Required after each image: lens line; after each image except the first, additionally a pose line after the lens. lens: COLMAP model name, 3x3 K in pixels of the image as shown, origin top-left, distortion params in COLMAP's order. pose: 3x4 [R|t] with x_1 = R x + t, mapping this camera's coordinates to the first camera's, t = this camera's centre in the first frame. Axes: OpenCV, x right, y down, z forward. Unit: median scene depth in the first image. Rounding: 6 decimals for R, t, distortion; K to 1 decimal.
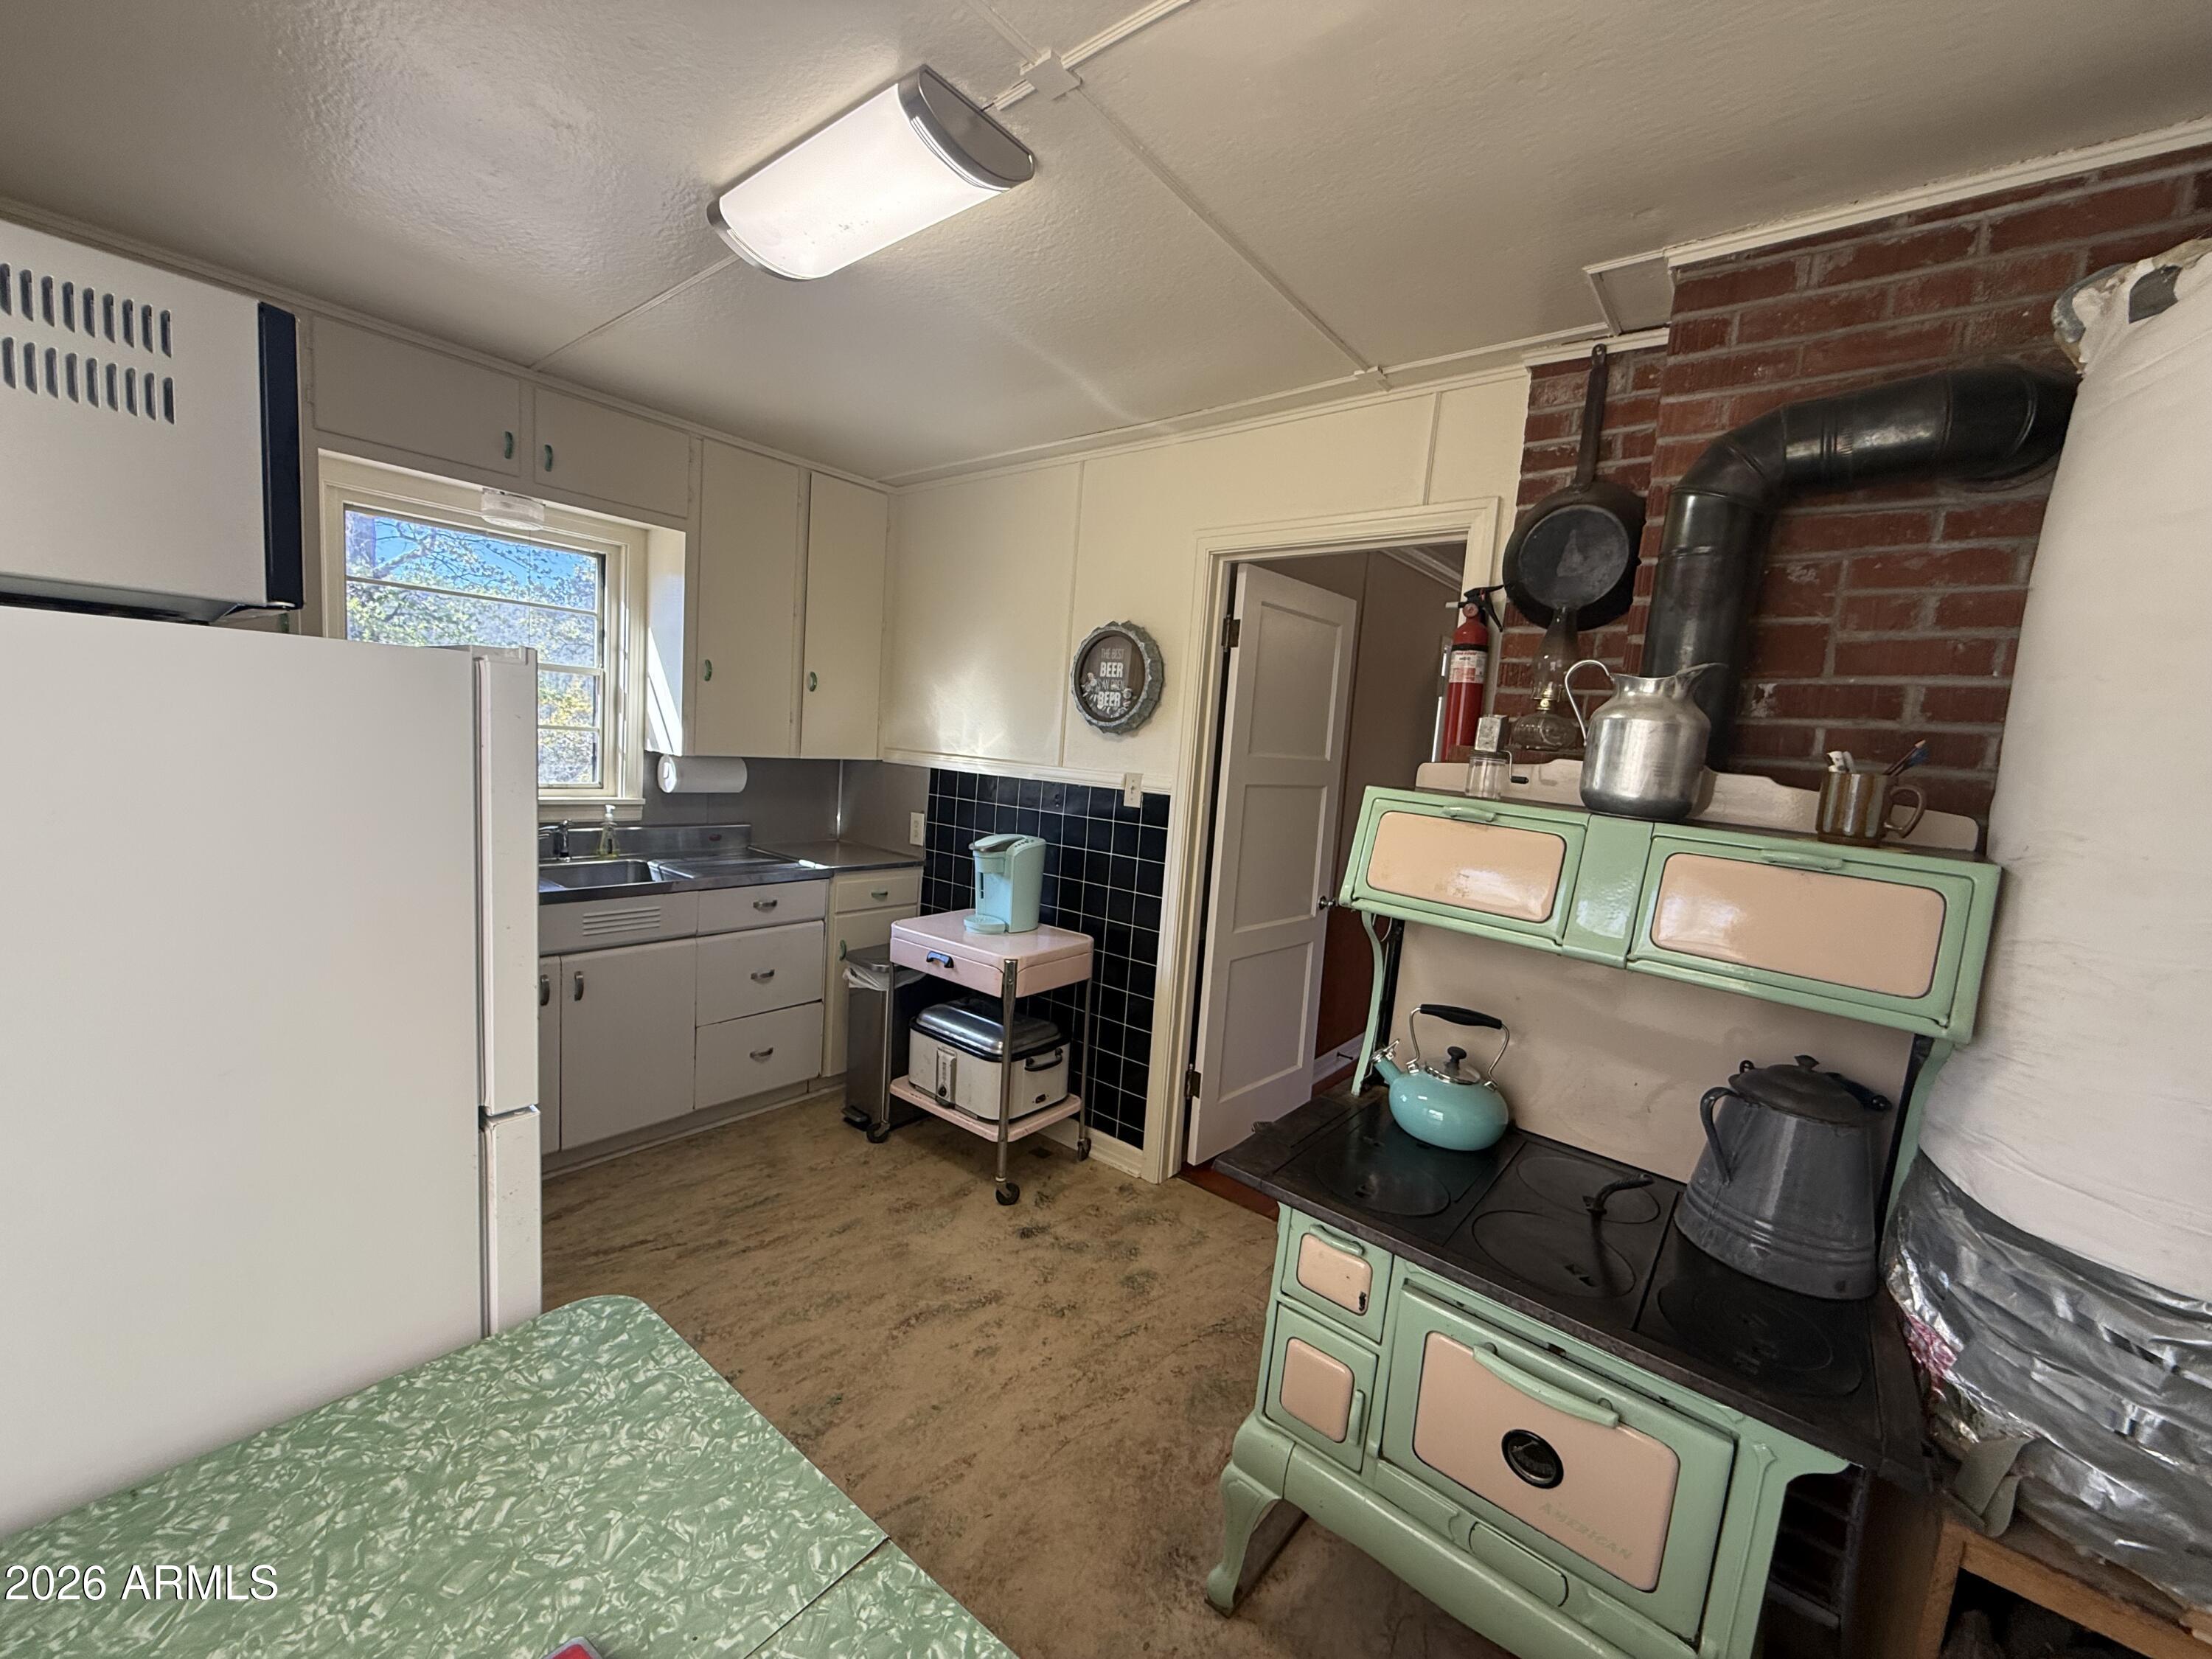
lens RADIAL K [[885.9, 0, 1097.4], [0, 885.9, 831.9], [0, 0, 1]] dist [0.003463, -0.000589]
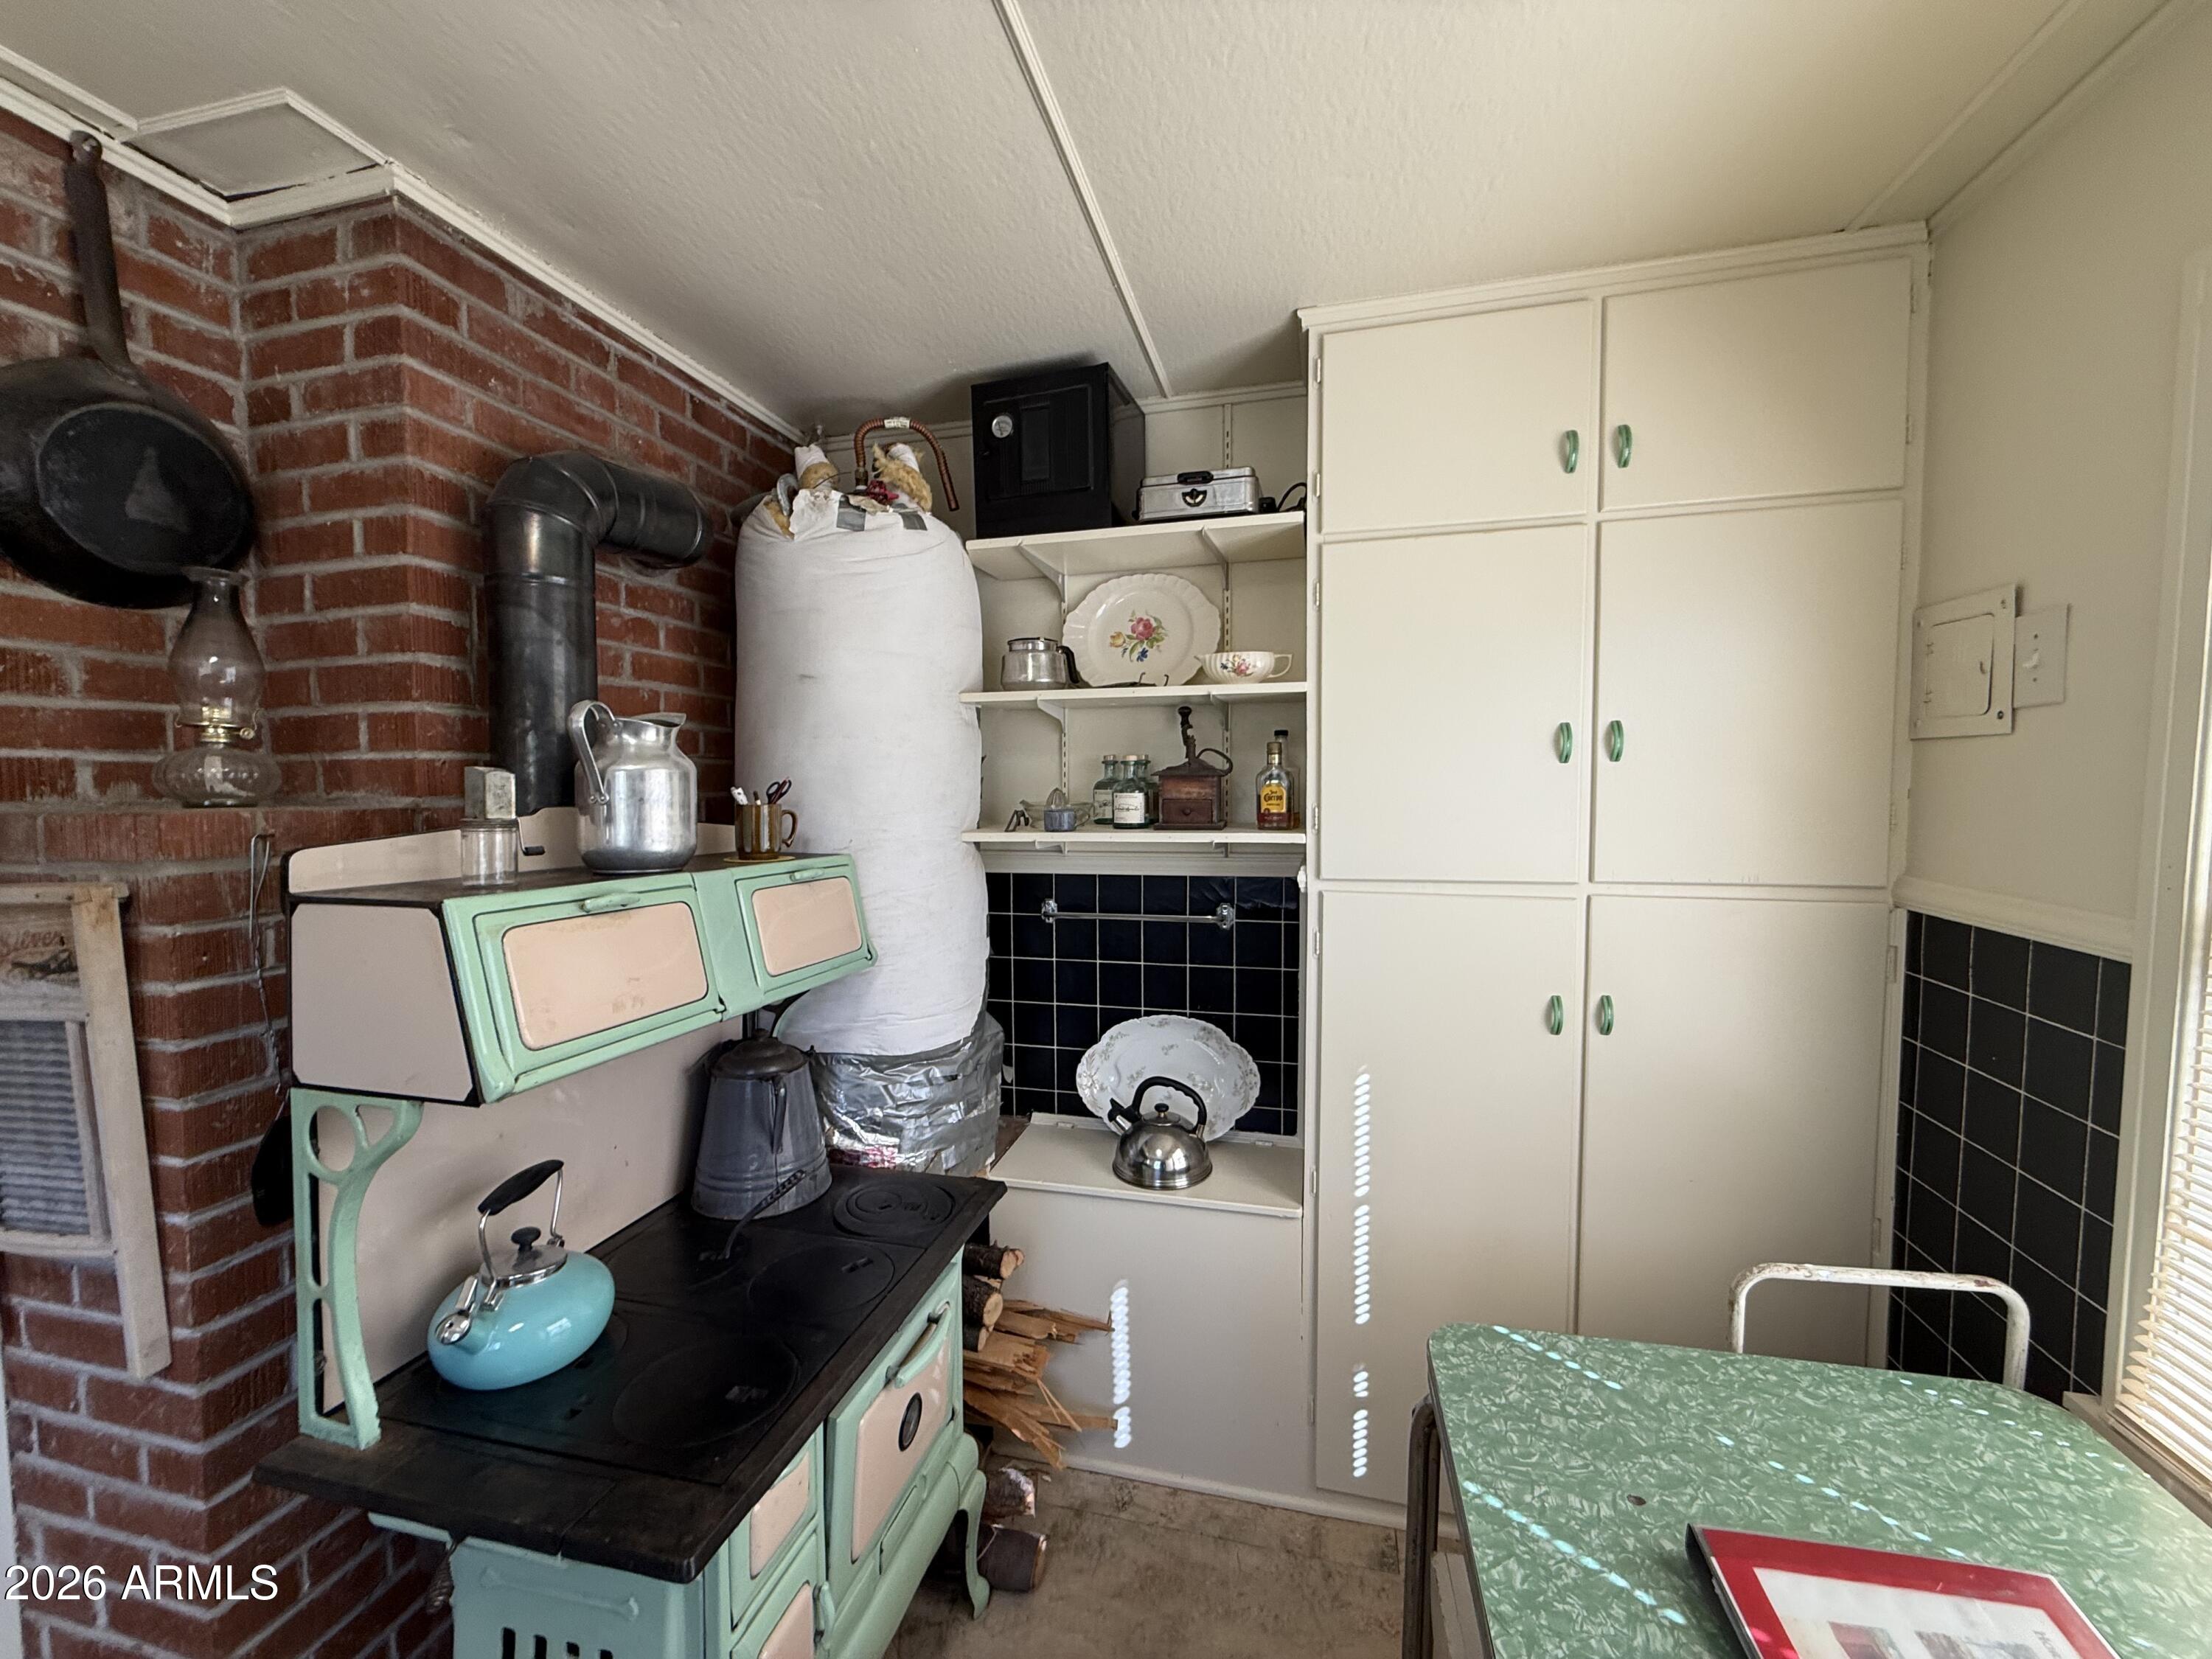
lens RADIAL K [[885.9, 0, 1104.6], [0, 885.9, 831.2], [0, 0, 1]] dist [0.003463, -0.000589]
pose [[-0.428786, -0.130035, 0.893999, -0.335582], [0.071926, 0.981531, 0.177264, -0.141527], [-0.900538, 0.140310, -0.411514, 0.696228]]
